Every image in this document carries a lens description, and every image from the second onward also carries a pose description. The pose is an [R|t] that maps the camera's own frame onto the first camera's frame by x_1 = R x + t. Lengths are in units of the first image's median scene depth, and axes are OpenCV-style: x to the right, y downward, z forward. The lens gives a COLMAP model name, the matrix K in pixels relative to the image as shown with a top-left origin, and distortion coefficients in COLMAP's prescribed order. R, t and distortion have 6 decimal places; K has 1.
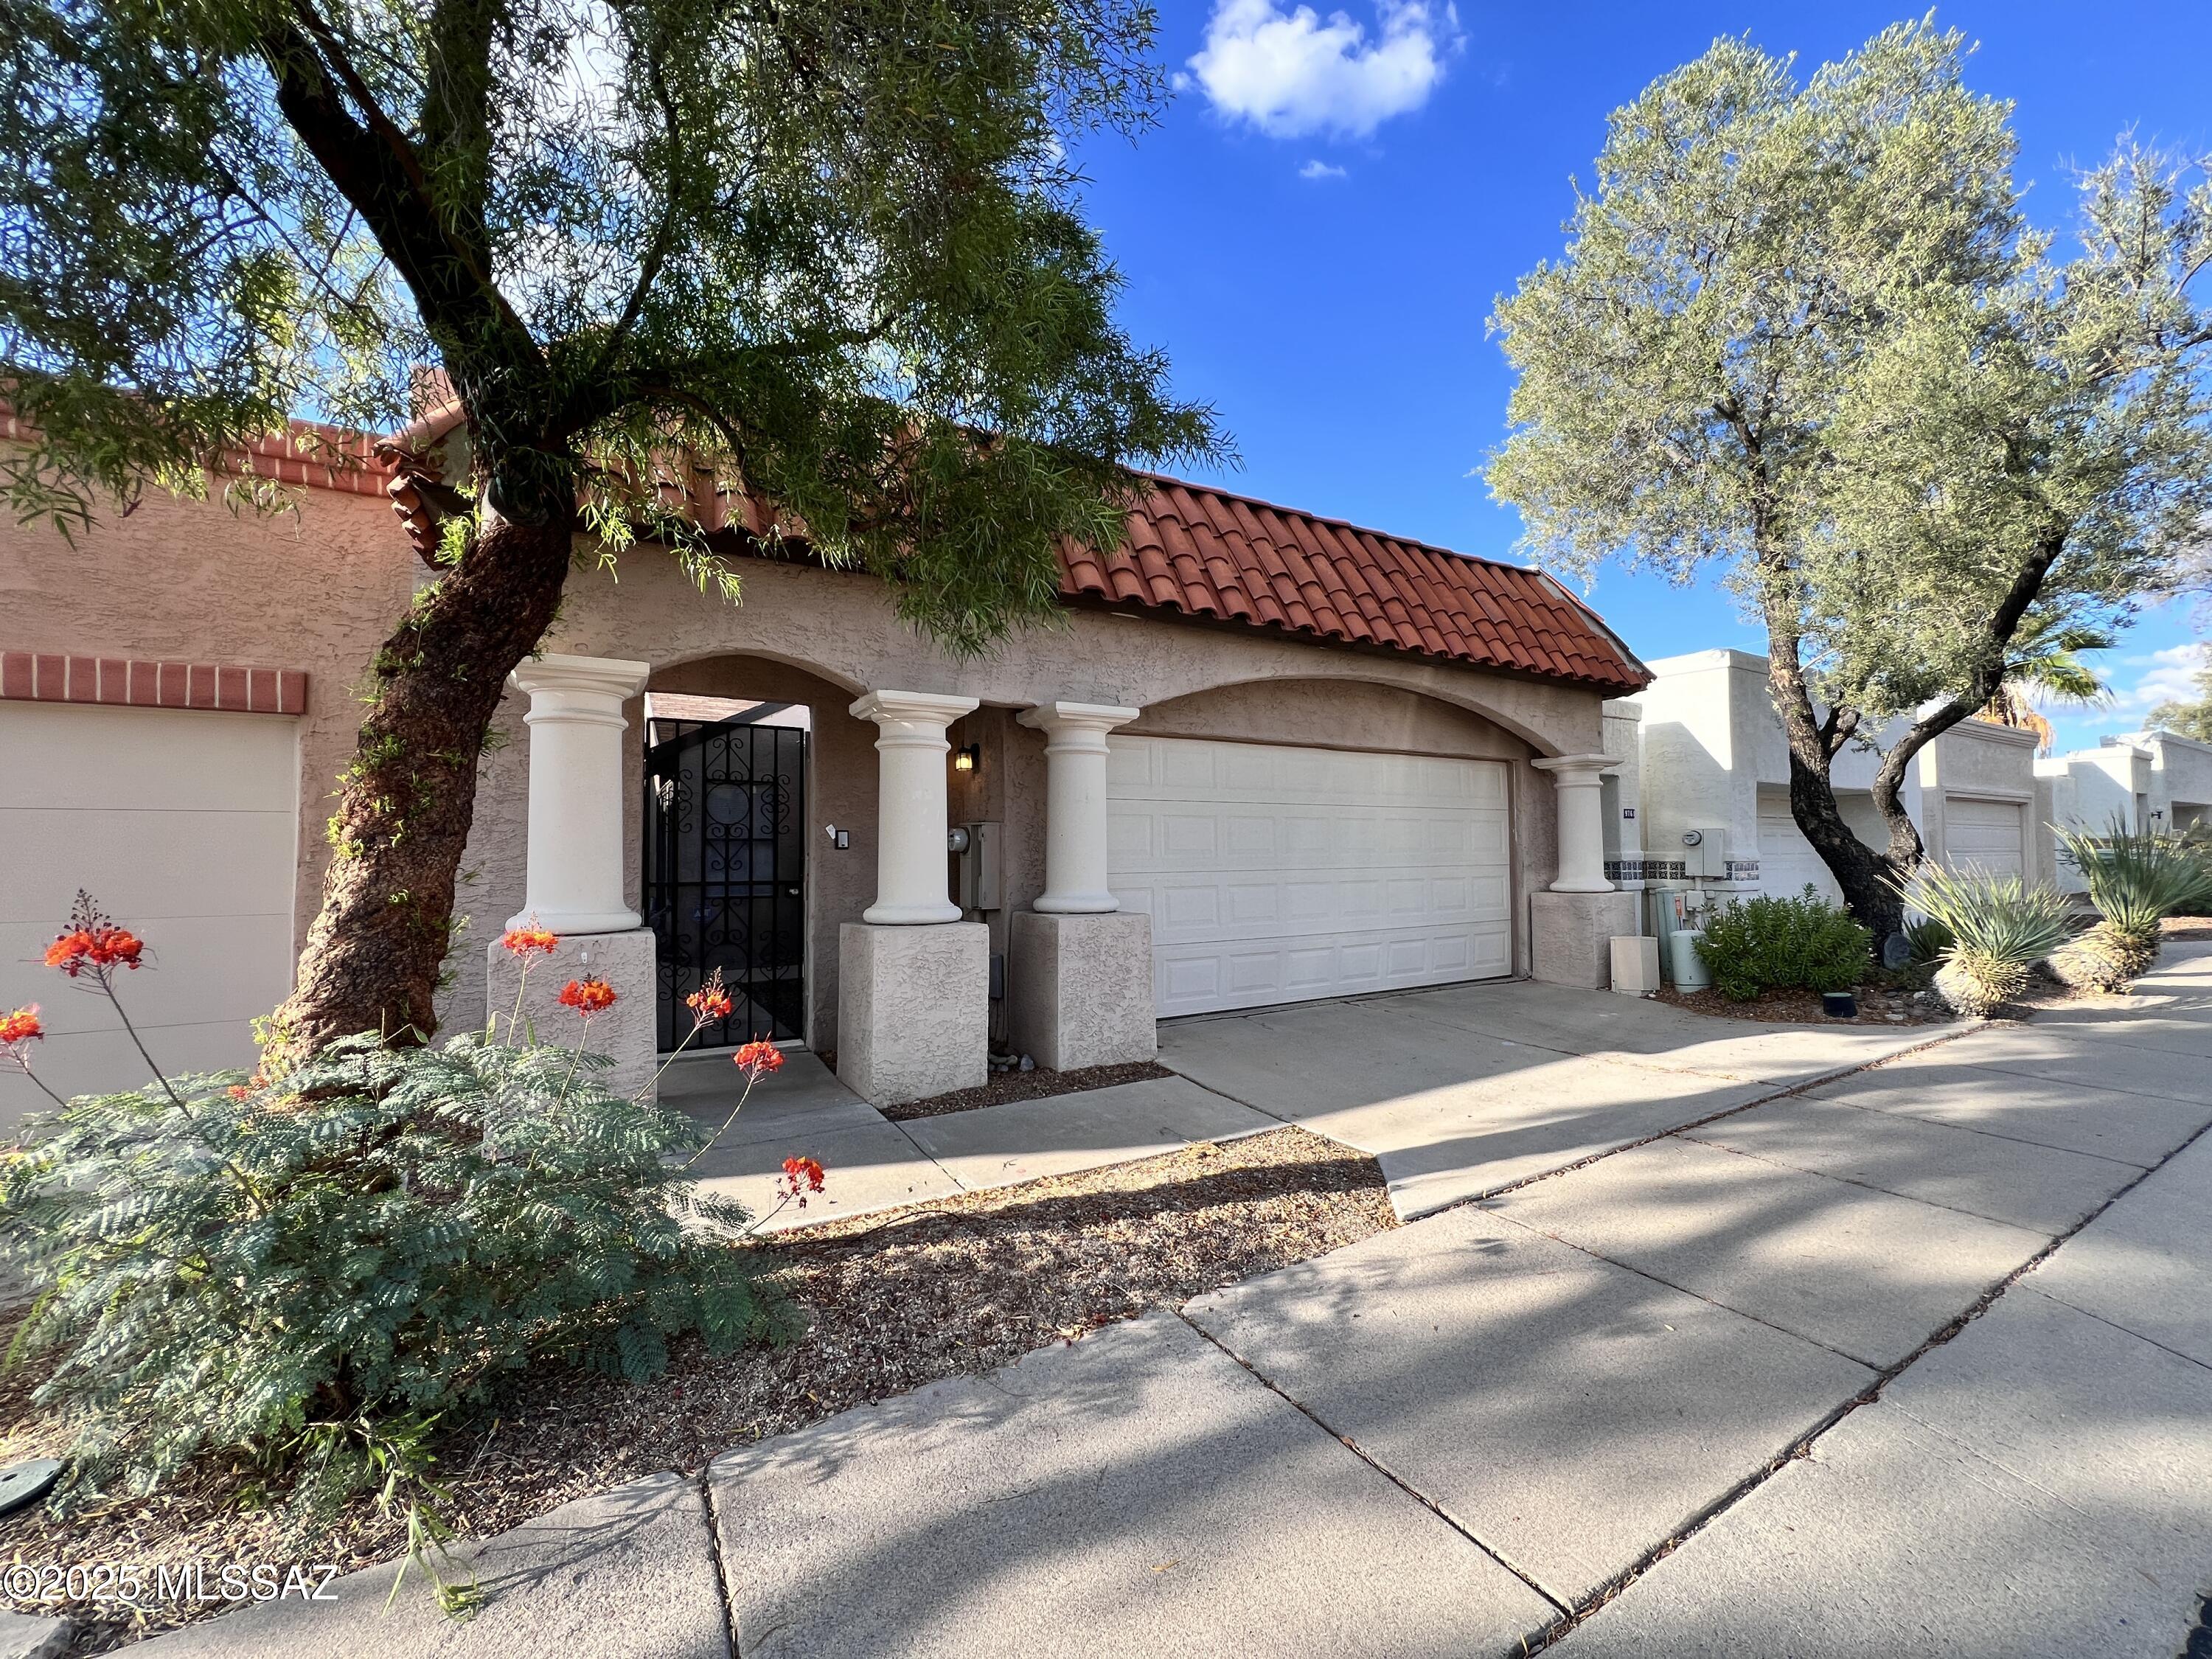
lens RADIAL K [[883.2, 0, 1099.6], [0, 883.2, 827.2], [0, 0, 1]] dist [-0.004214, 0.000862]
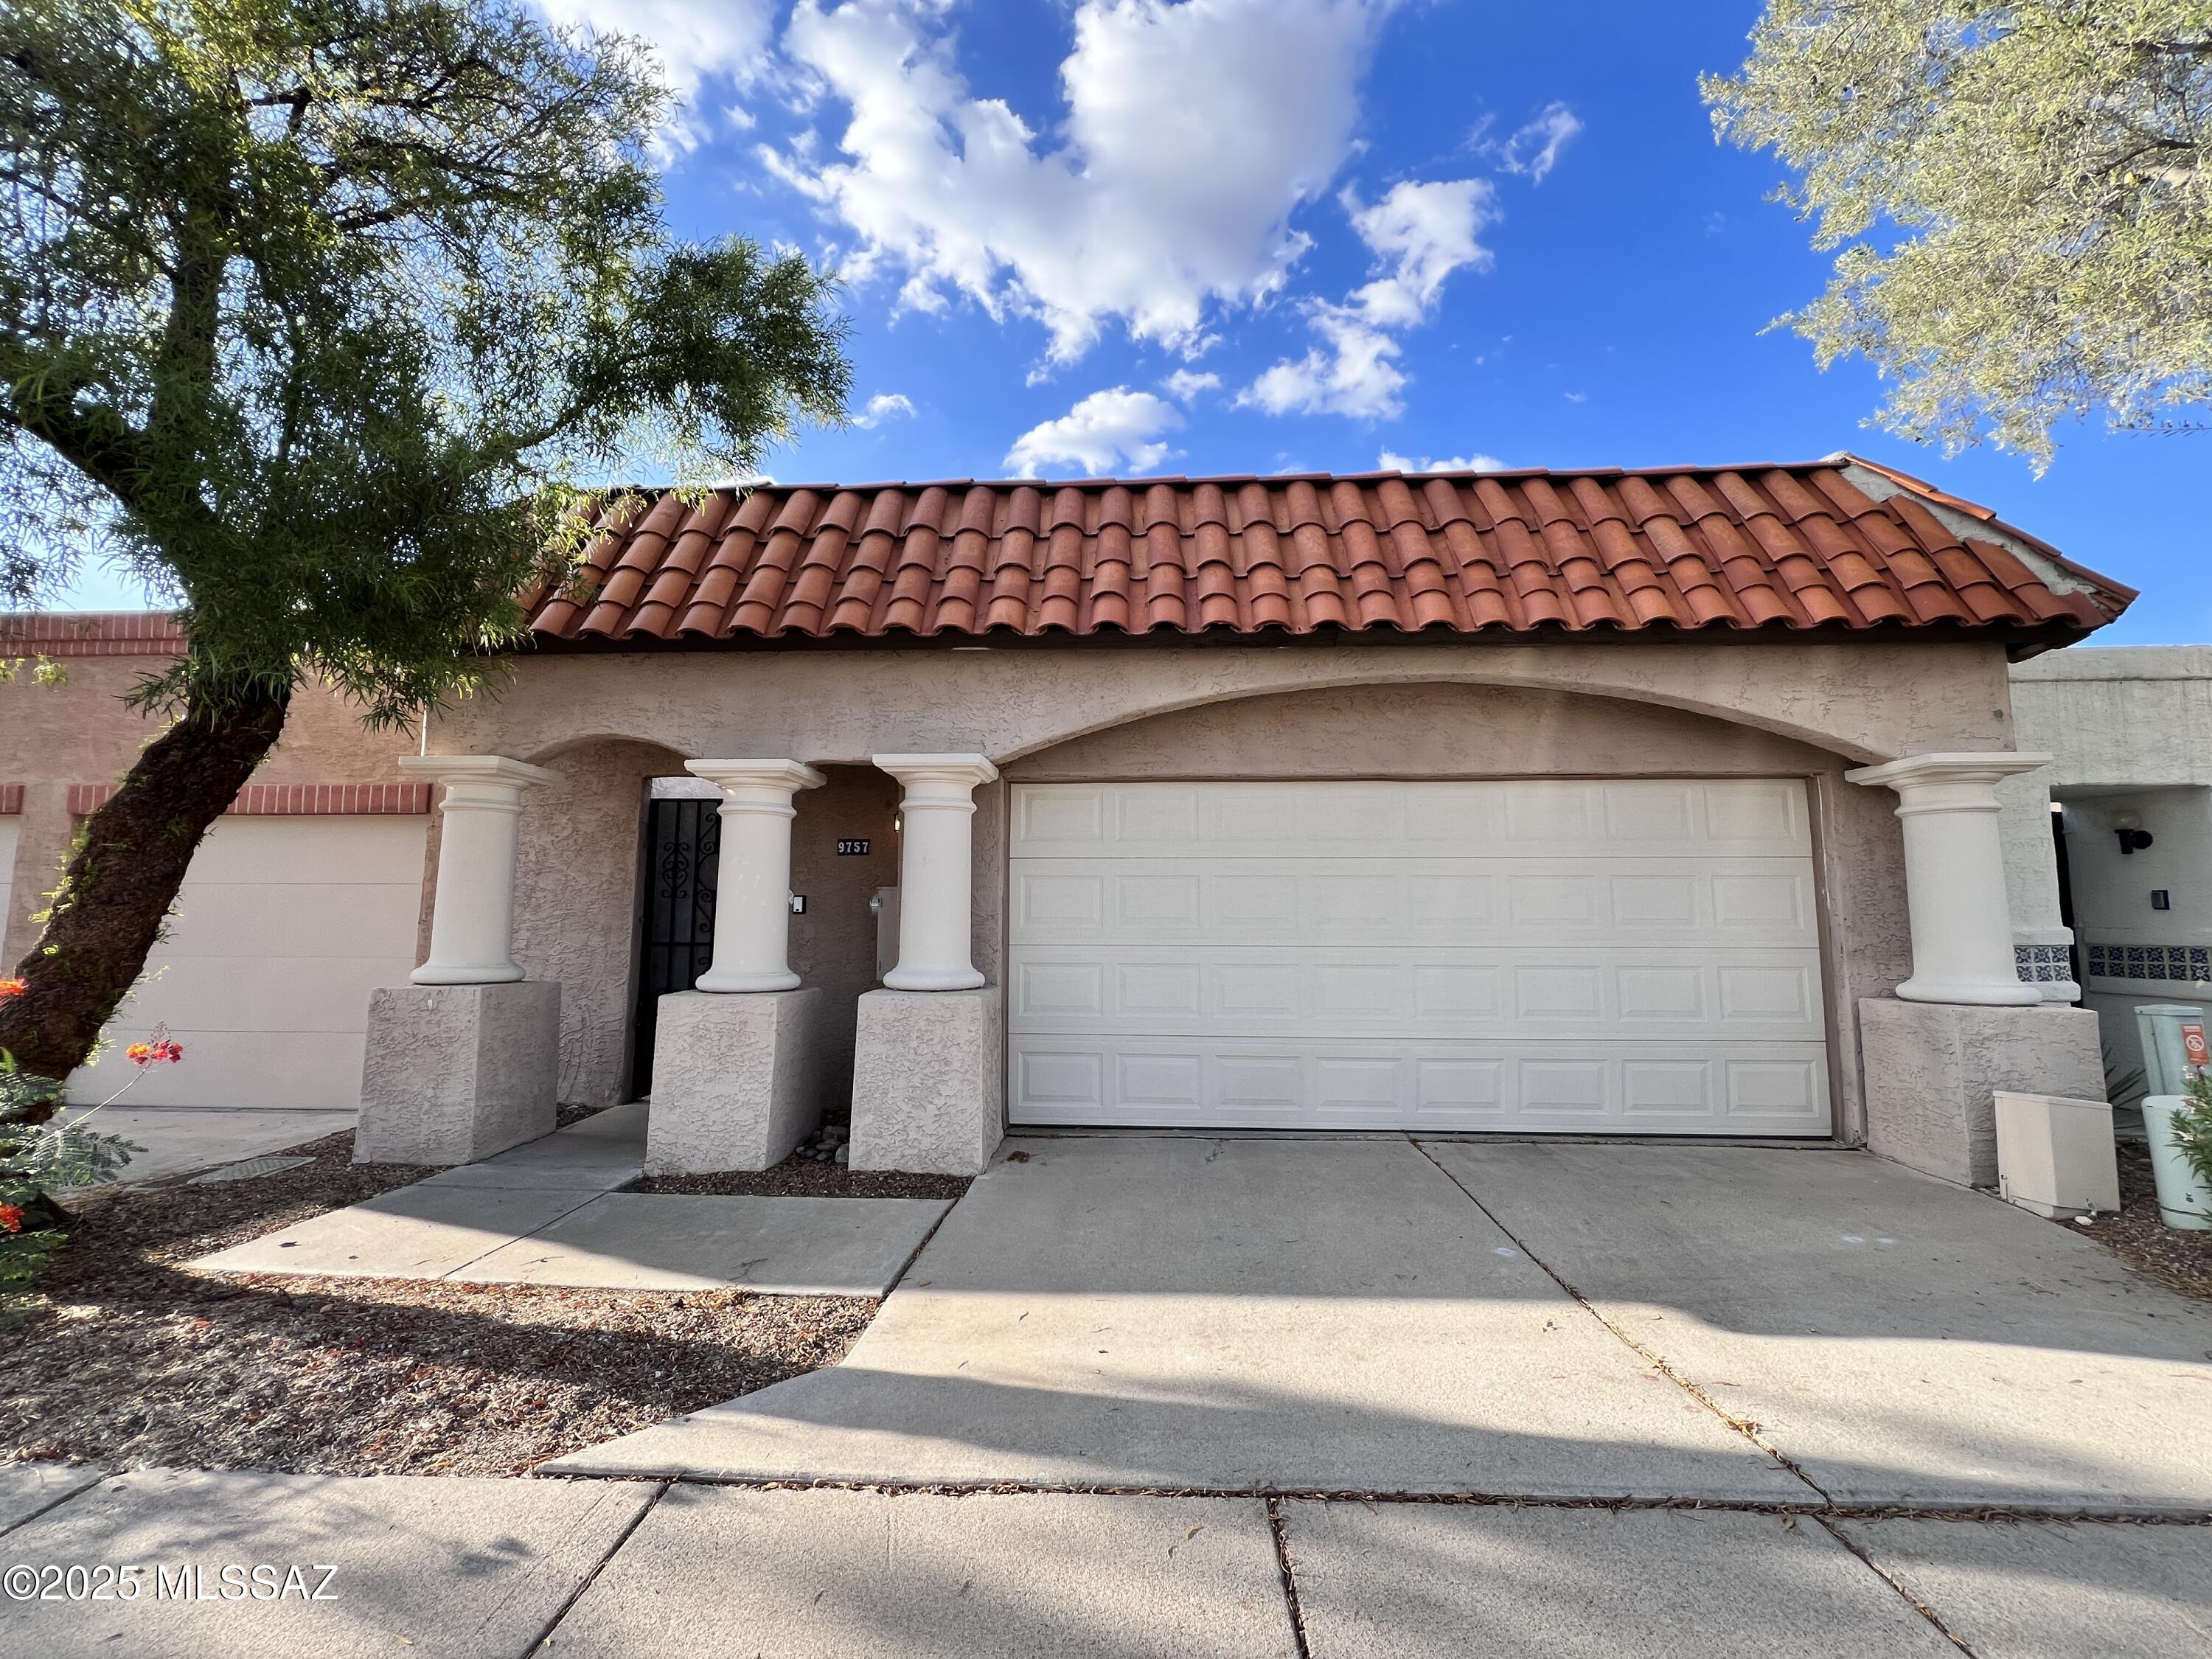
lens RADIAL K [[883.2, 0, 1099.6], [0, 883.2, 827.2], [0, 0, 1]] dist [-0.004214, 0.000862]
pose [[0.831917, -0.044008, -0.553153, 0.635753], [0.006895, 0.997593, -0.068998, -0.002714], [0.554858, 0.053586, 0.830218, 0.369223]]
